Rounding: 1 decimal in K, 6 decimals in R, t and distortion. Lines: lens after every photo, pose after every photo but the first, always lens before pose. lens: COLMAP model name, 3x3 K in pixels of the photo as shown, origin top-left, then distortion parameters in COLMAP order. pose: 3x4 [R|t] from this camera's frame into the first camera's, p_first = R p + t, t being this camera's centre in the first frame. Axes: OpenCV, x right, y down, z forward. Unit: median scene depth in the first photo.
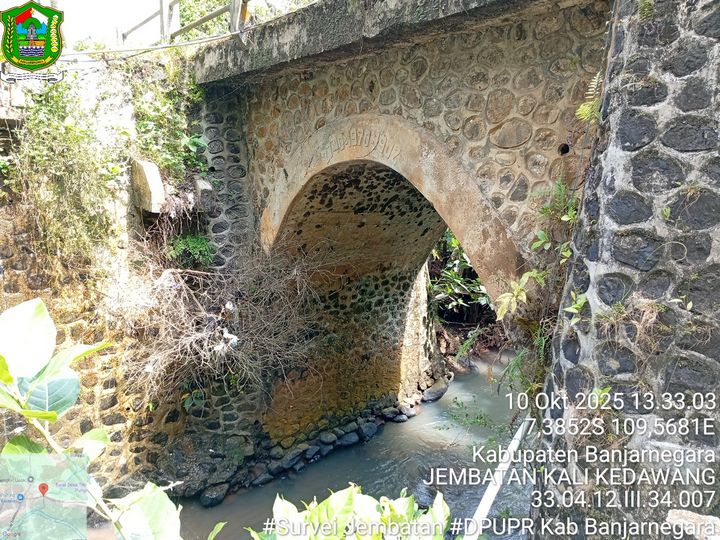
lens RADIAL K [[548.1, 0, 360.7], [0, 548.1, 267.2], [0, 0, 1]] dist [0.069499, -0.140306]
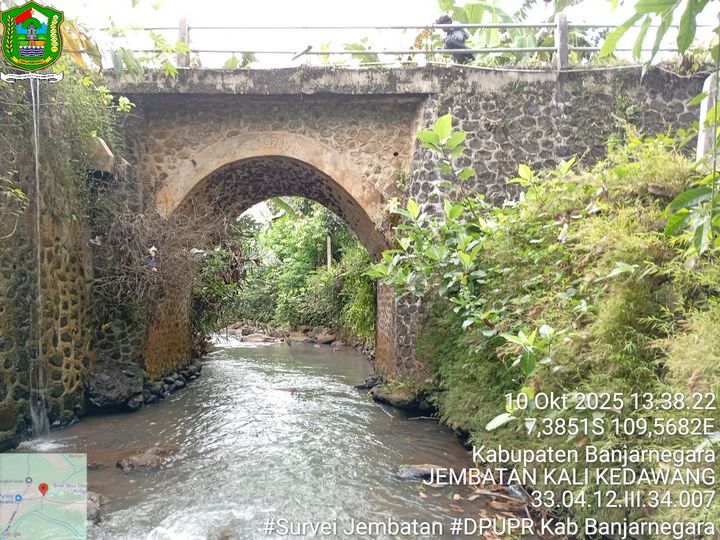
lens RADIAL K [[548.1, 0, 362.6], [0, 548.1, 267.6], [0, 0, 1]] dist [0.069499, -0.140306]
pose [[0.651109, 0.049236, 0.757386, -0.898551], [0.120576, 0.978511, -0.167267, 0.389815], [-0.749346, 0.200231, 0.631180, -0.225573]]
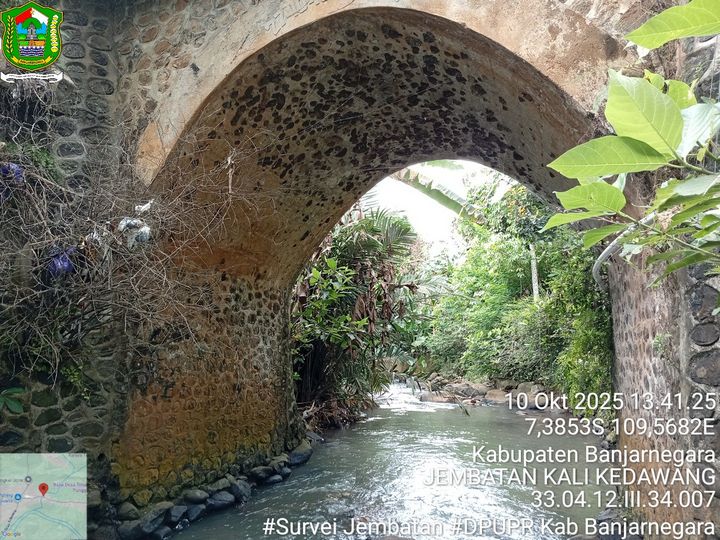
lens RADIAL K [[548.1, 0, 356.7], [0, 548.1, 271.5], [0, 0, 1]] dist [0.069499, -0.140306]
pose [[0.896804, 0.058645, 0.438525, -0.236982], [0.076149, 0.955924, -0.283567, 0.307185], [-0.435826, 0.287697, 0.852810, 0.309552]]
